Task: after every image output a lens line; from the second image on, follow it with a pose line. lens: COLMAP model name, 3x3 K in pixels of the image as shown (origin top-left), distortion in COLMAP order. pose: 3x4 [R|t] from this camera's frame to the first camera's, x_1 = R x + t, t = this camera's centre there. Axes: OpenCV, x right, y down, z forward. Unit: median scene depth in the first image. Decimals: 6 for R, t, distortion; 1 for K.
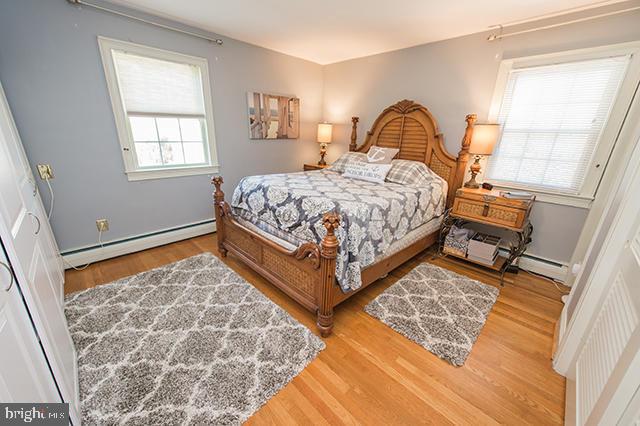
lens RADIAL K [[250.6, 0, 318.9], [0, 250.6, 214.3], [0, 0, 1]] dist [0.017135, -0.007260]
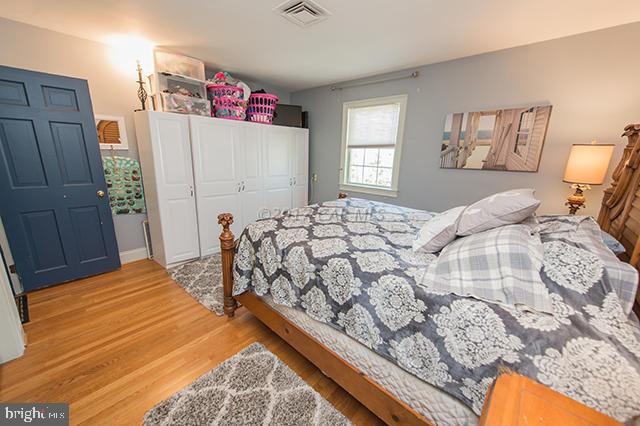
lens RADIAL K [[250.6, 0, 318.9], [0, 250.6, 214.3], [0, 0, 1]] dist [0.017135, -0.007260]
pose [[0.044610, 0.213089, -0.976014, 0.590091], [-0.335340, 0.923494, 0.186295, -0.178478], [0.941040, 0.318986, 0.112655, 0.578244]]
